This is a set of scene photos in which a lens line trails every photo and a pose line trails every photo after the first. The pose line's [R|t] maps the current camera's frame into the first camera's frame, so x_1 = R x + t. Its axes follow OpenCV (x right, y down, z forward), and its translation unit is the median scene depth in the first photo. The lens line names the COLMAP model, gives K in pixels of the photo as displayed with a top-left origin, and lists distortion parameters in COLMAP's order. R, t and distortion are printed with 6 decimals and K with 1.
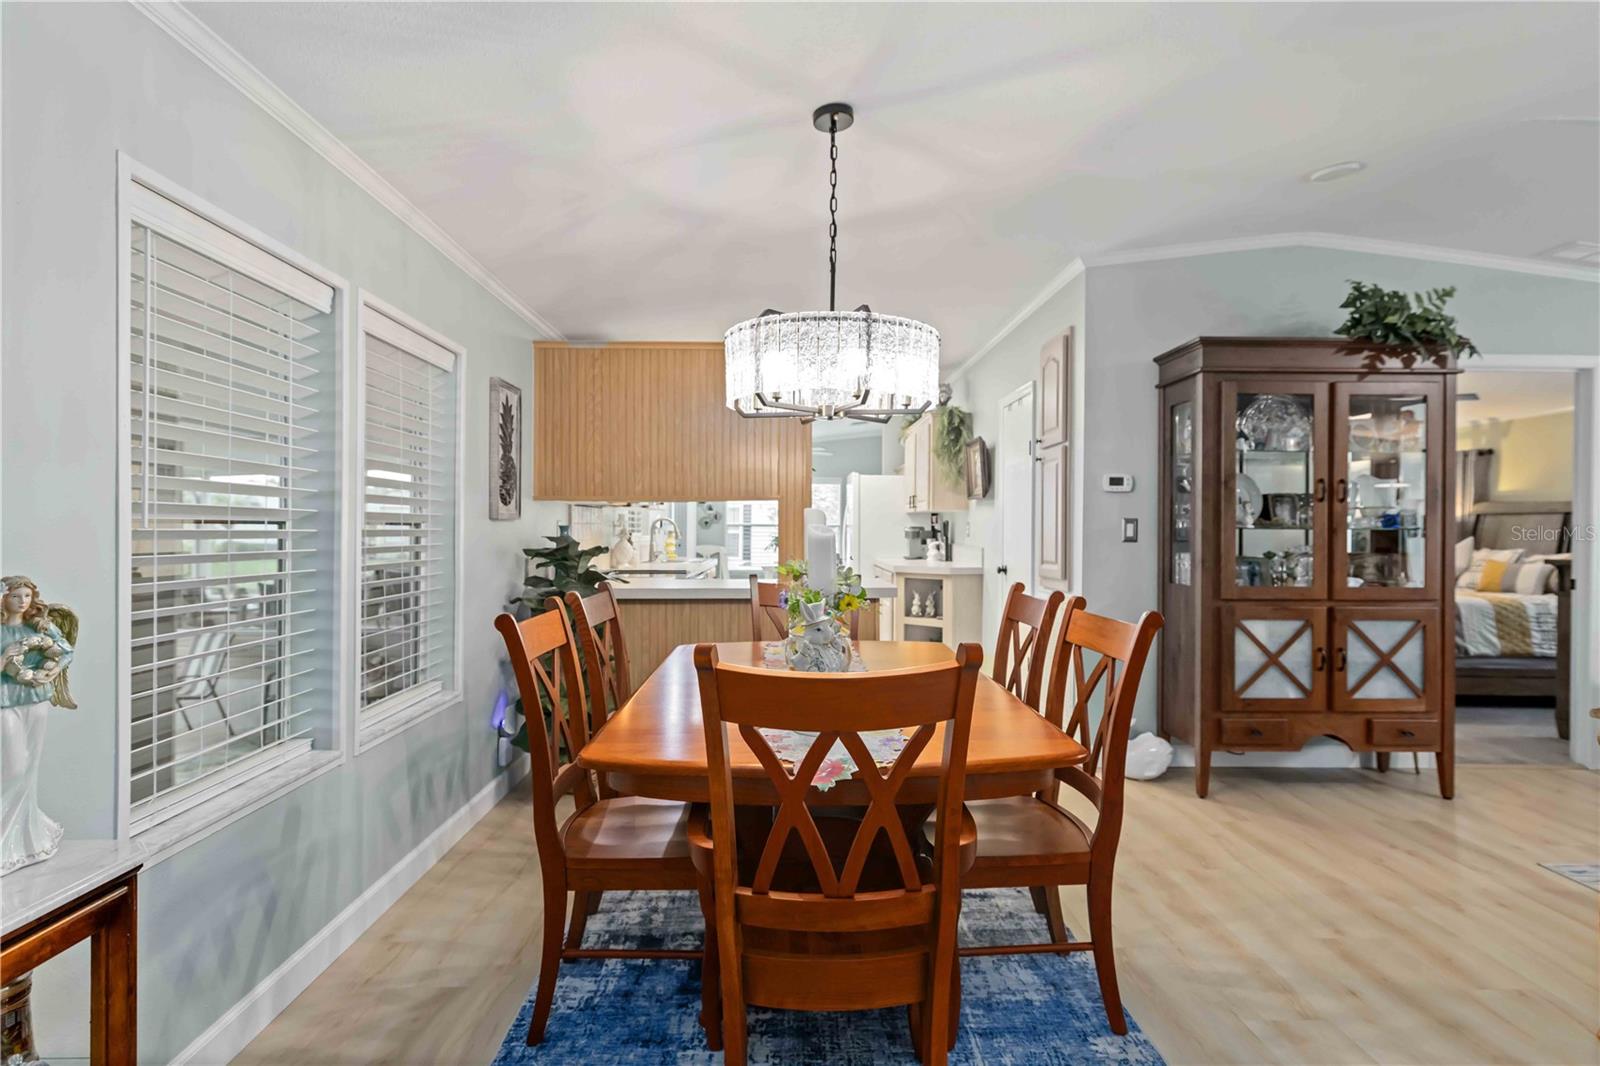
lens RADIAL K [[800.4, 0, 801.8], [0, 800.4, 529.9], [0, 0, 1]] dist [0.001781, -0.000942]
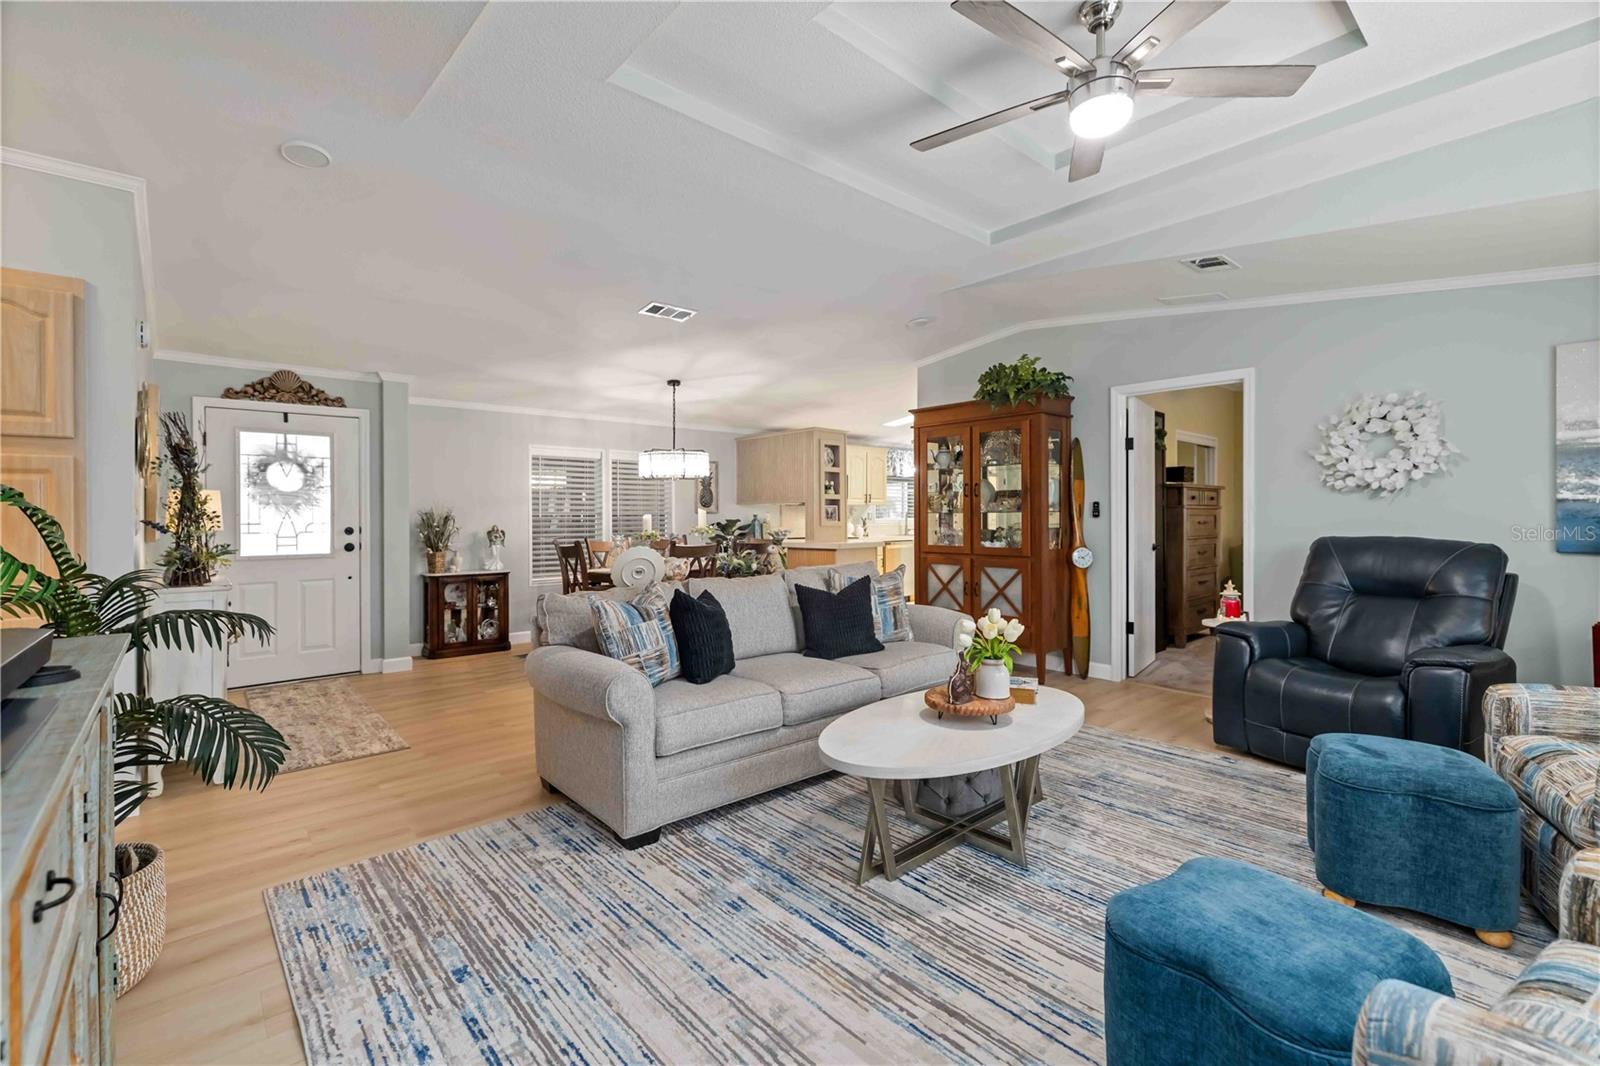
lens RADIAL K [[704.3, 0, 793.6], [0, 704.3, 514.5], [0, 0, 1]] dist [0.001381, 0.000632]
pose [[0.643137, -0.011139, -0.765670, 1.581183], [0.007588, 0.999938, -0.008174, 0.012439], [0.765713, -0.000553, 0.643182, -0.259264]]
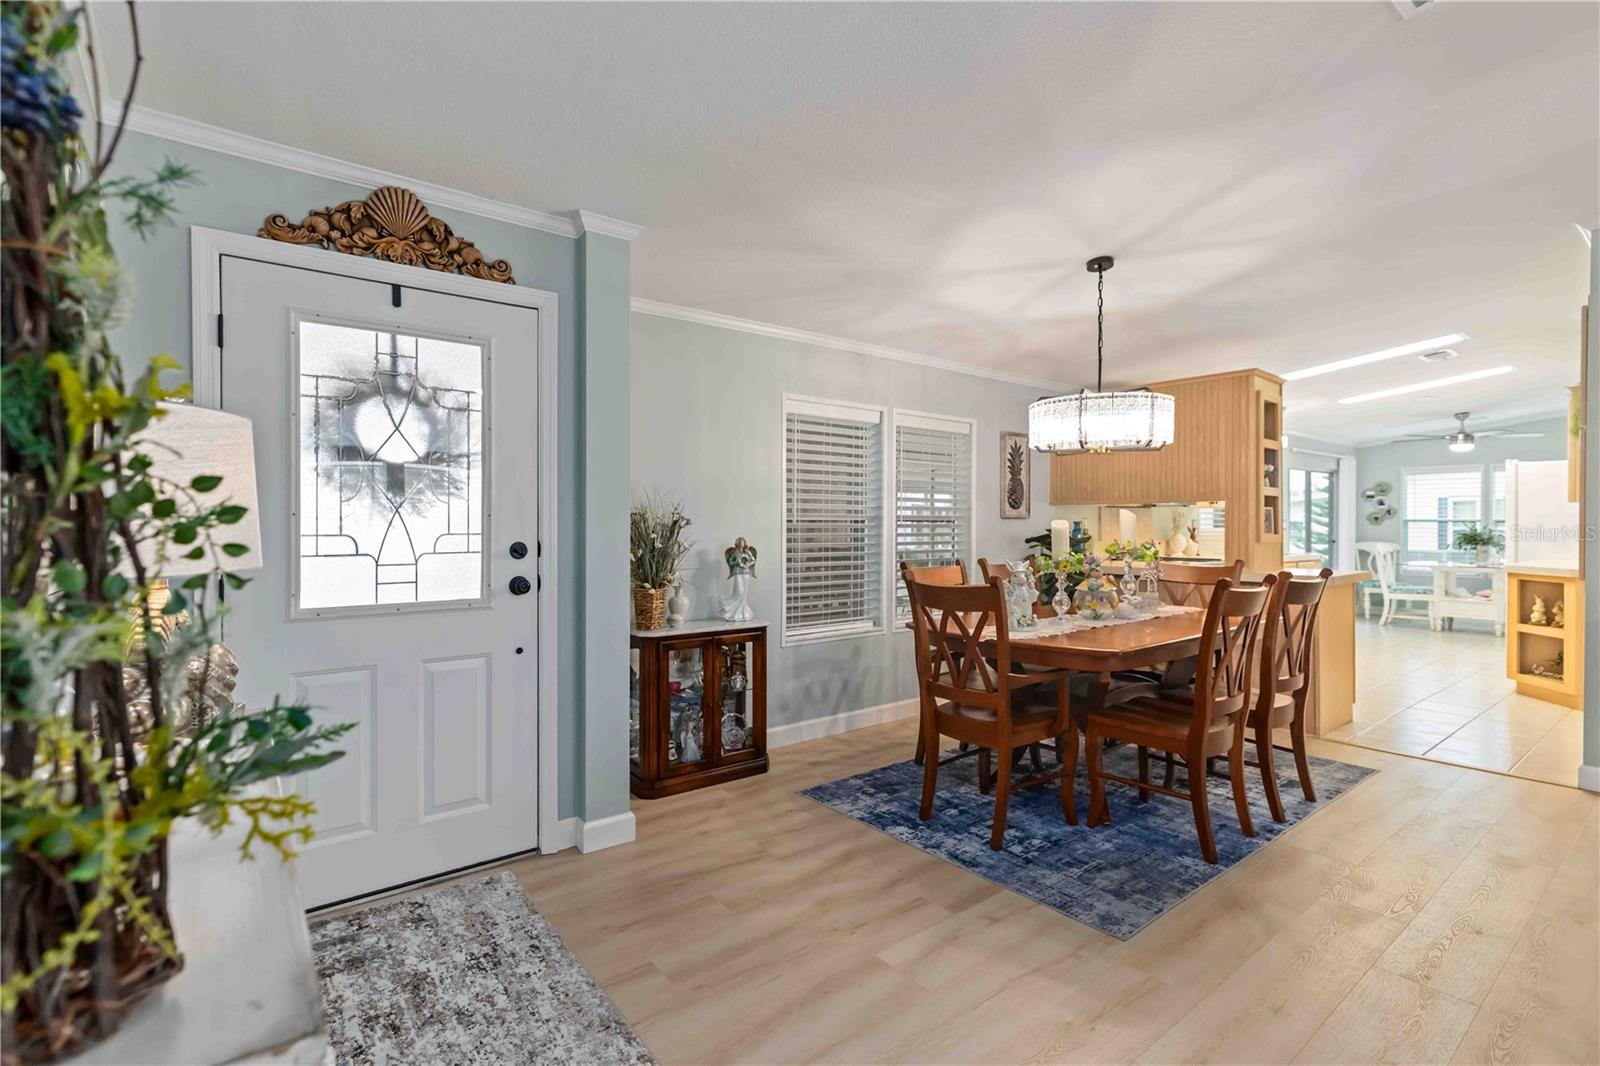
lens RADIAL K [[754.2, 0, 800.9], [0, 754.2, 525.9], [0, 0, 1]] dist [-0.003323, 0.003058]
pose [[0.598120, -0.000573, -0.801406, 0.580952], [-0.000663, 0.999999, -0.001209, 0.004332], [0.801406, 0.001254, 0.598119, -0.241779]]
